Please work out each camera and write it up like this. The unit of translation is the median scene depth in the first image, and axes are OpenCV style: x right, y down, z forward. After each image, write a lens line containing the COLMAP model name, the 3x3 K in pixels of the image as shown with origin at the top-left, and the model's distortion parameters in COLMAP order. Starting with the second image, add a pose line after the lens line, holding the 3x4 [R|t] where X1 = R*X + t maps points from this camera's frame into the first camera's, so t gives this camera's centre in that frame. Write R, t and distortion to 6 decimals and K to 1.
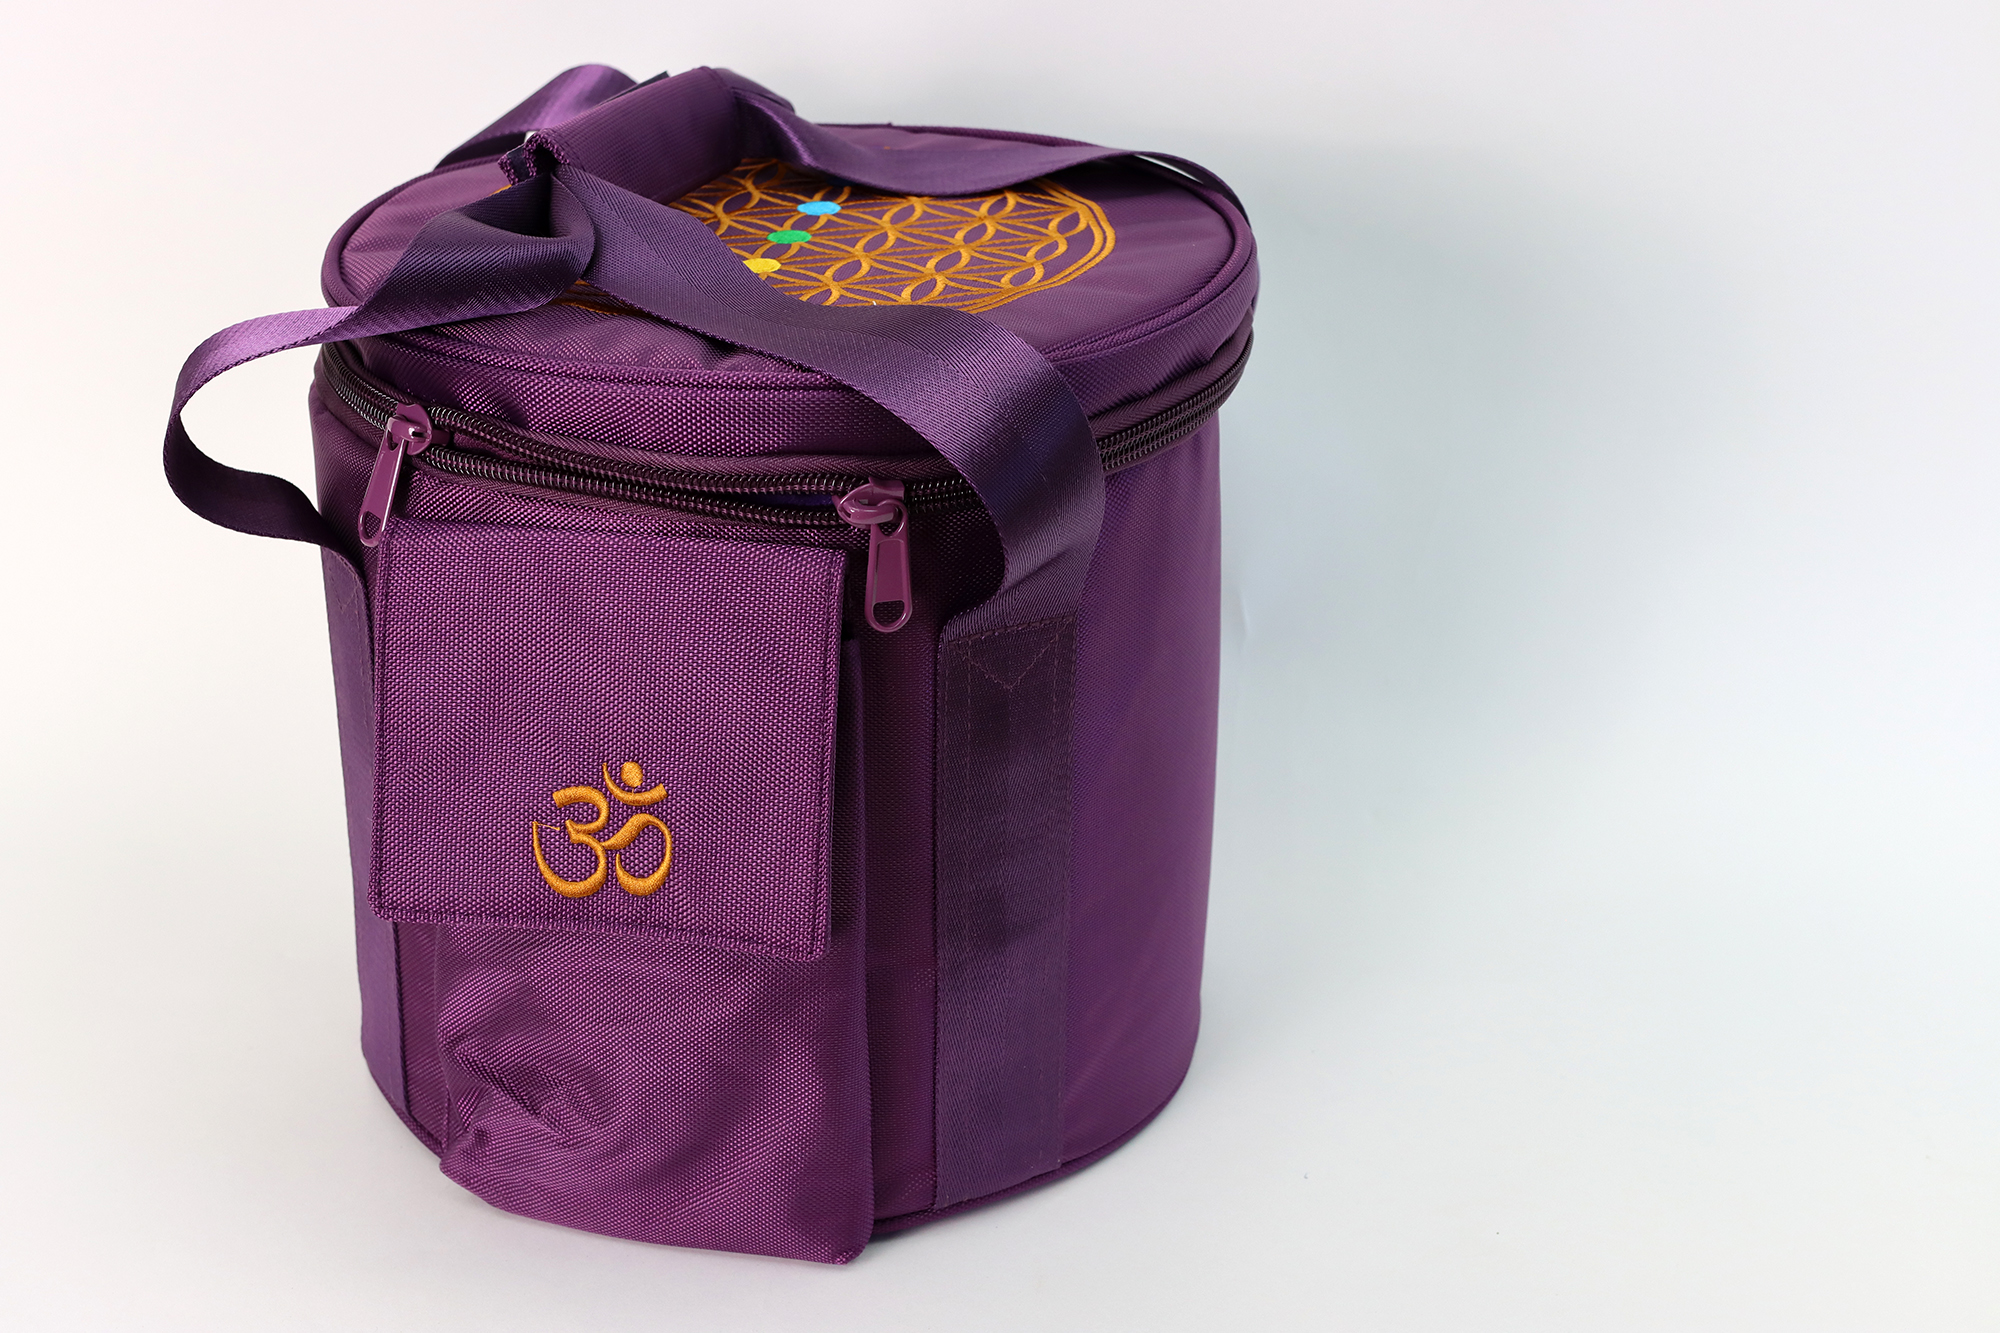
lens RADIAL K [[3477.3, 0, 1000.0], [0, 3477.3, 666.5], [0, 0, 1]] dist [0.014552, 0.031554]
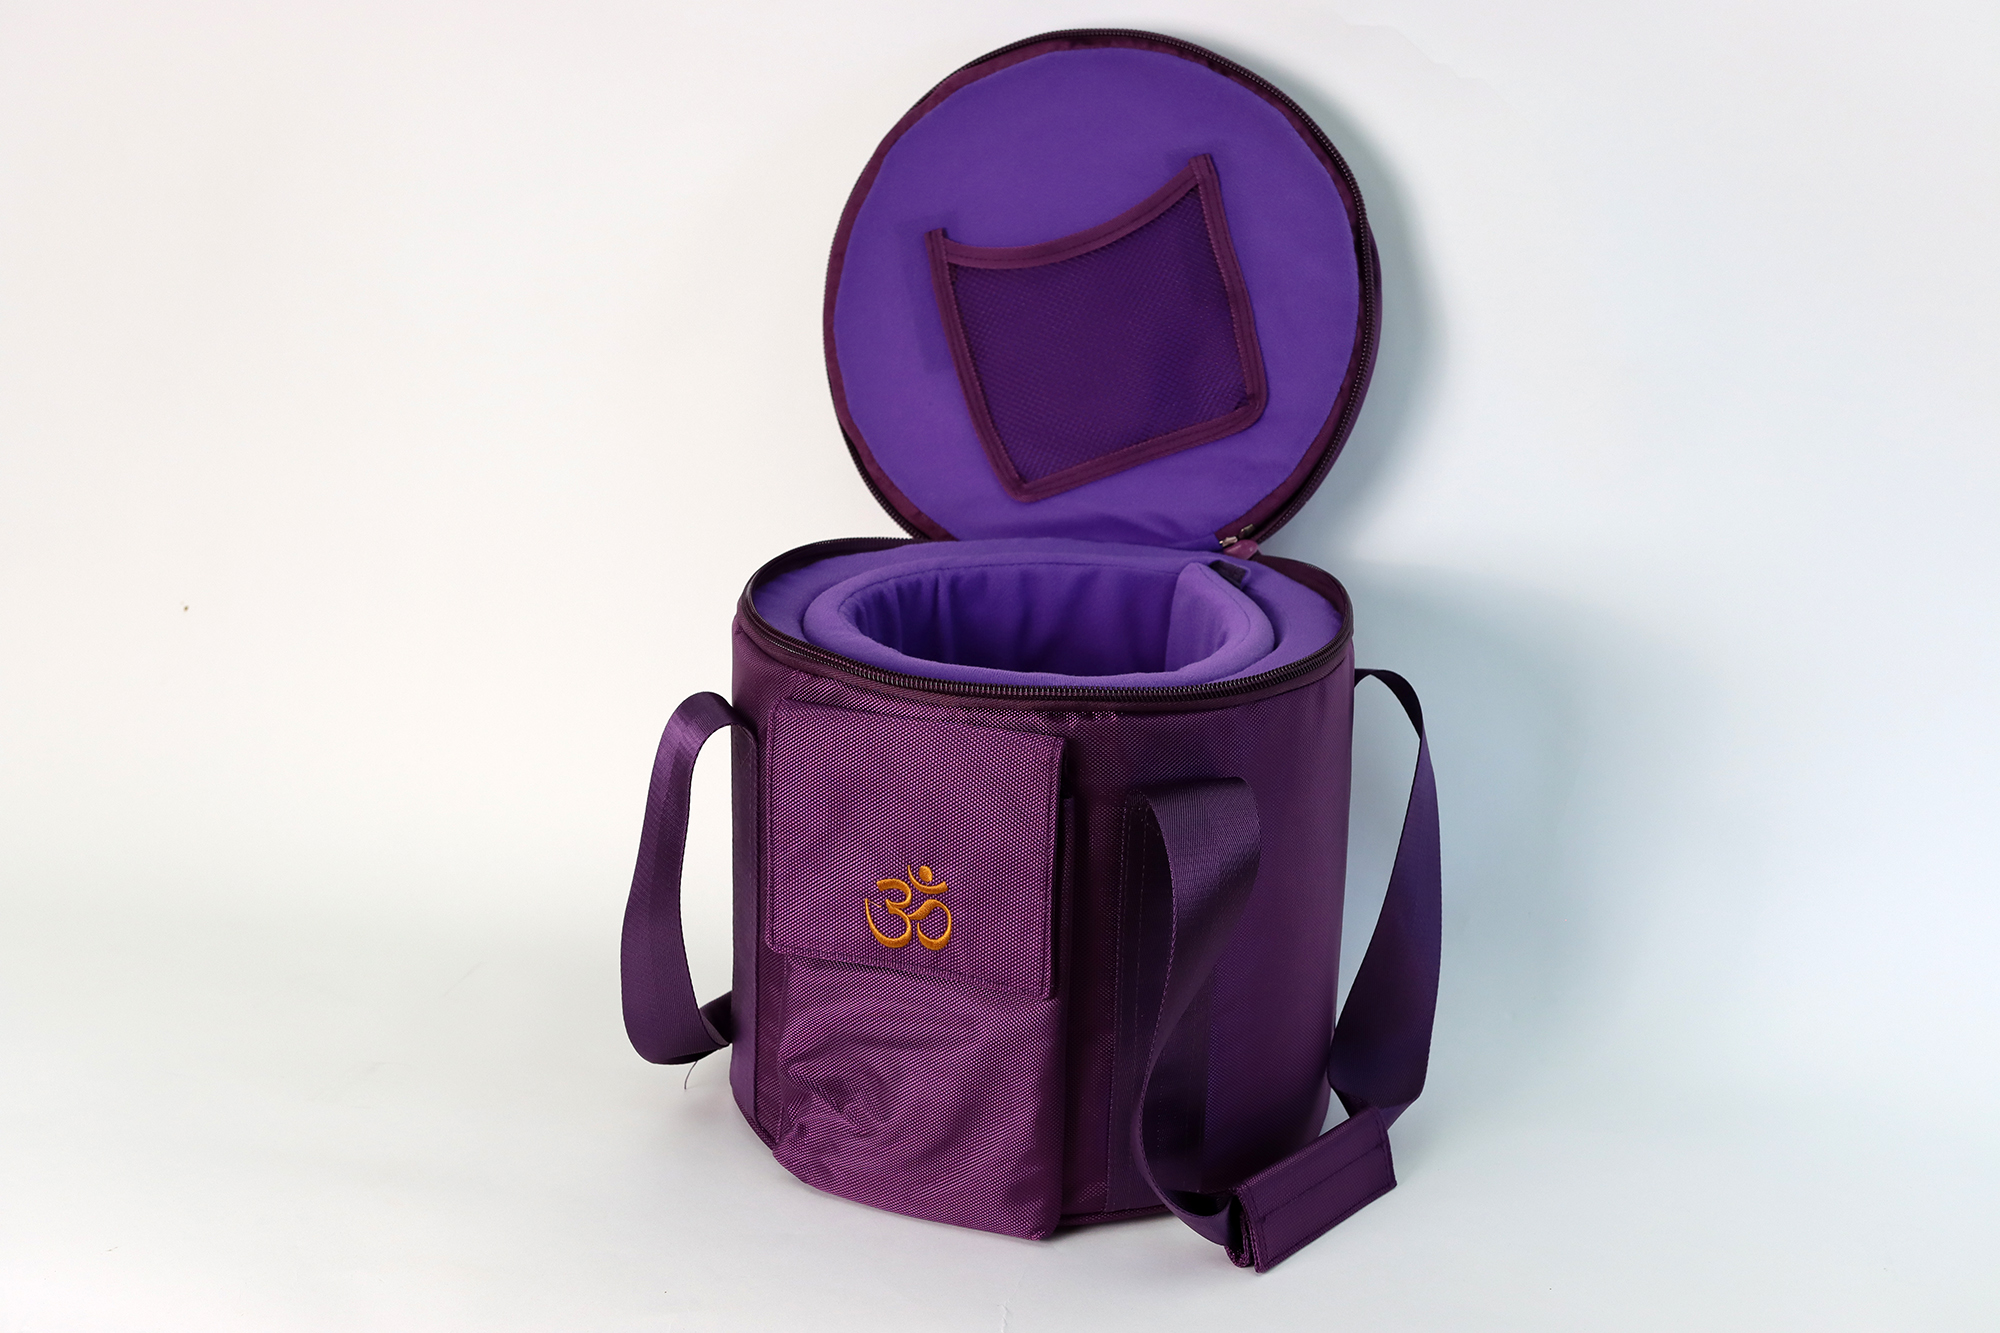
lens RADIAL K [[3477.3, 0, 1000.0], [0, 3477.3, 666.5], [0, 0, 1]] dist [0.014552, 0.031554]
pose [[0.999012, 0.025102, -0.036665, -0.017534], [-0.027723, 0.996960, -0.072821, 0.049551], [0.034725, 0.073766, 0.996671, -0.544526]]
